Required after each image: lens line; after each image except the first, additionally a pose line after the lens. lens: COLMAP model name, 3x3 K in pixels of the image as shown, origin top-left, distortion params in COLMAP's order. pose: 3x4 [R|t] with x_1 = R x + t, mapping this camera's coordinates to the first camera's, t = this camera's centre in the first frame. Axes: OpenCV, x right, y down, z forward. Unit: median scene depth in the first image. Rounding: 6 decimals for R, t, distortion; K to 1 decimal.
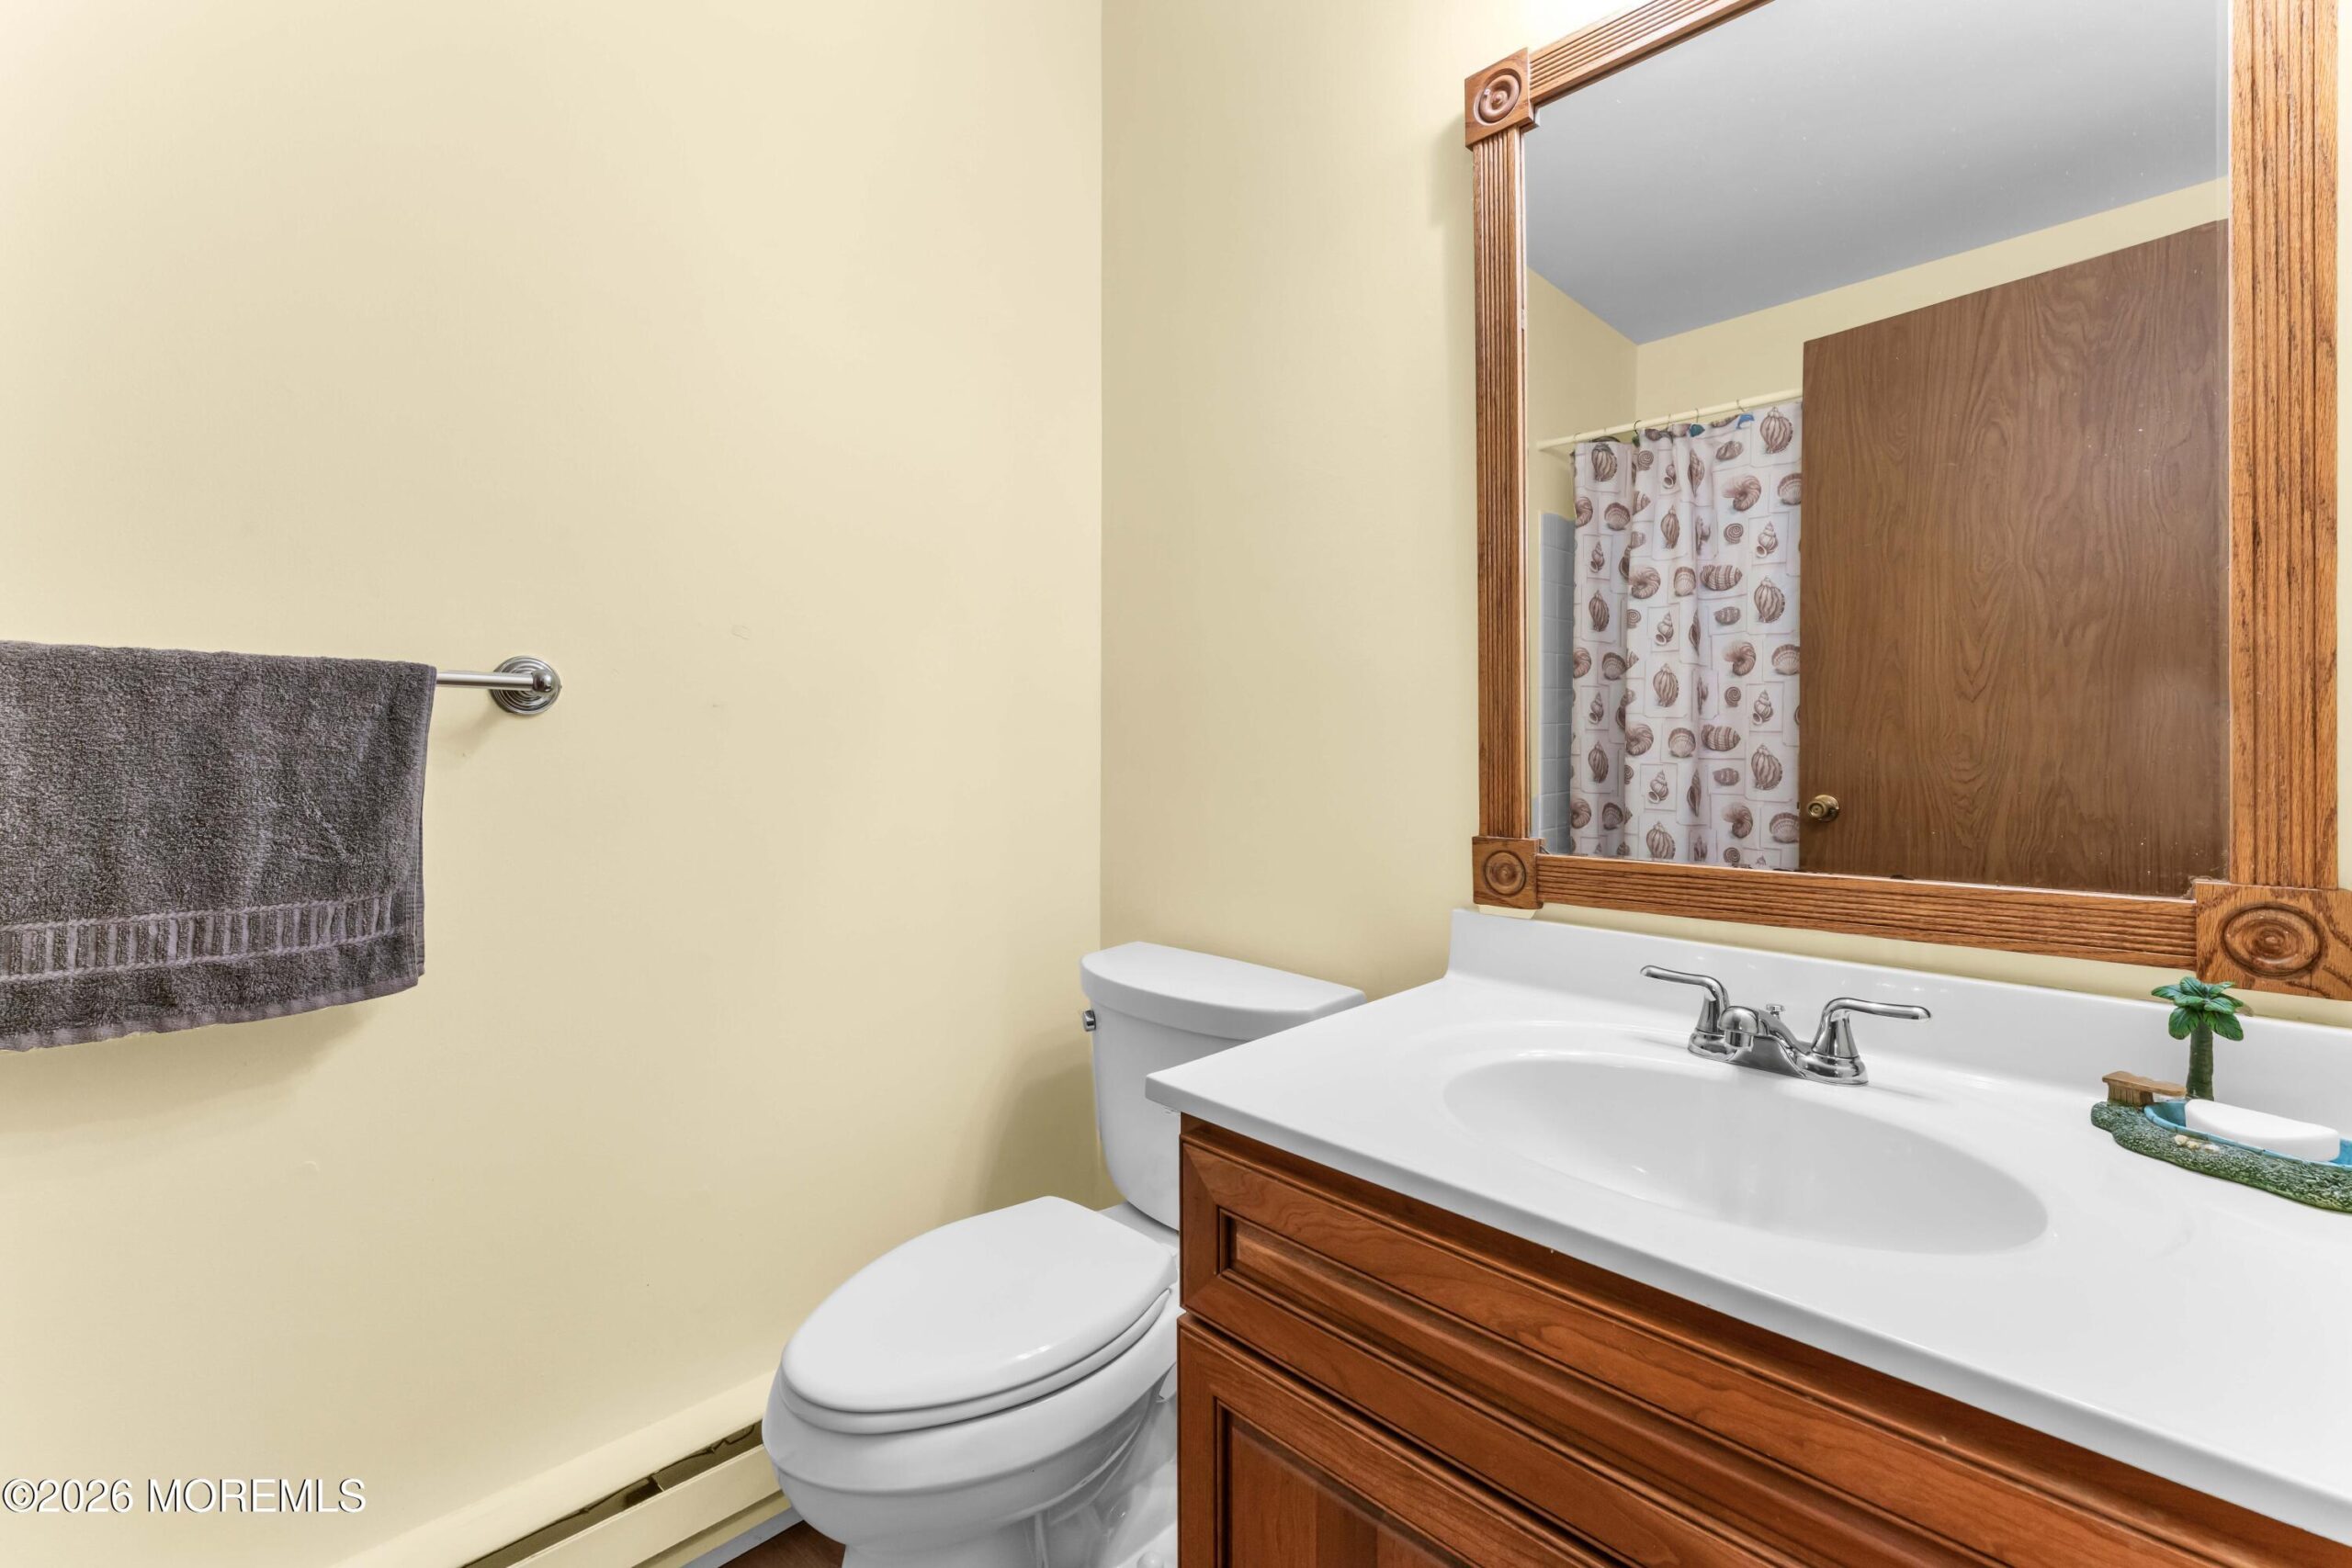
lens RADIAL K [[1011.8, 0, 1157.9], [0, 1011.8, 746.0], [0, 0, 1]] dist [-0.002904, -0.000022]
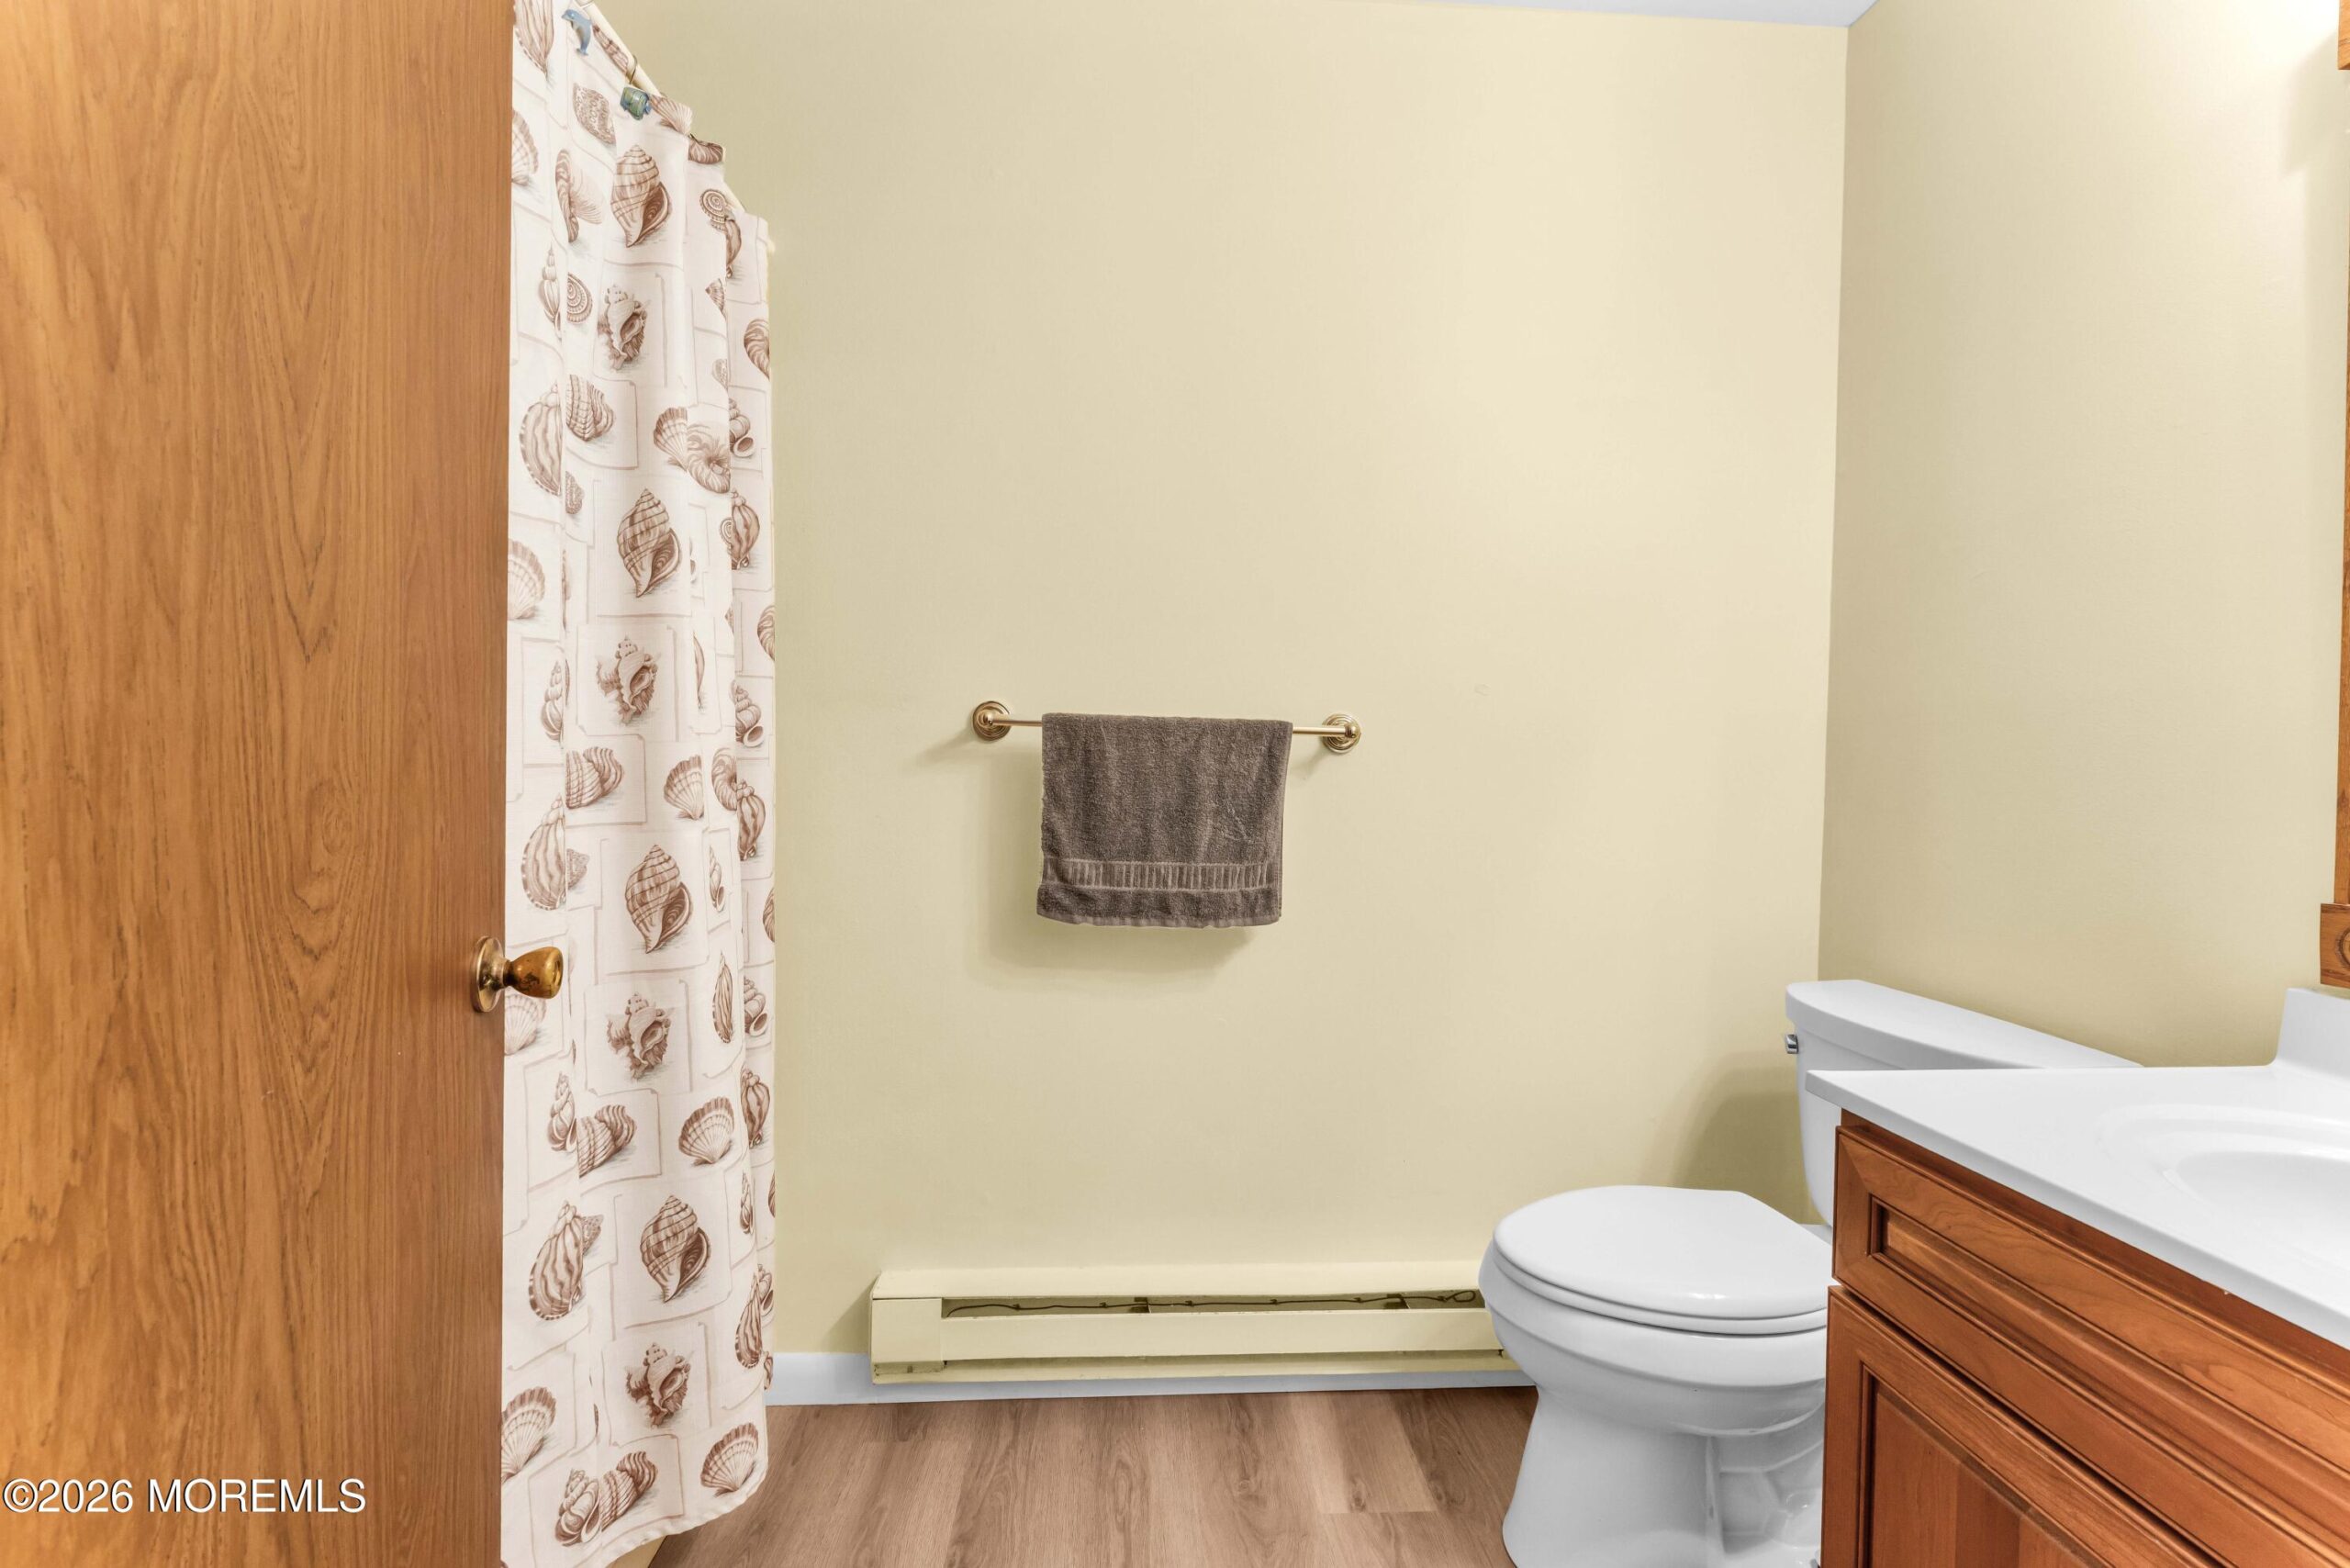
lens RADIAL K [[945.7, 0, 1181.5], [0, 945.7, 778.5], [0, 0, 1]] dist [-0.000748, -0.000274]
pose [[0.757092, 0.020641, -0.652982, 0.148775], [-0.022114, 0.999738, 0.005962, 0.004814], [0.652933, 0.009926, 0.757350, -0.283167]]
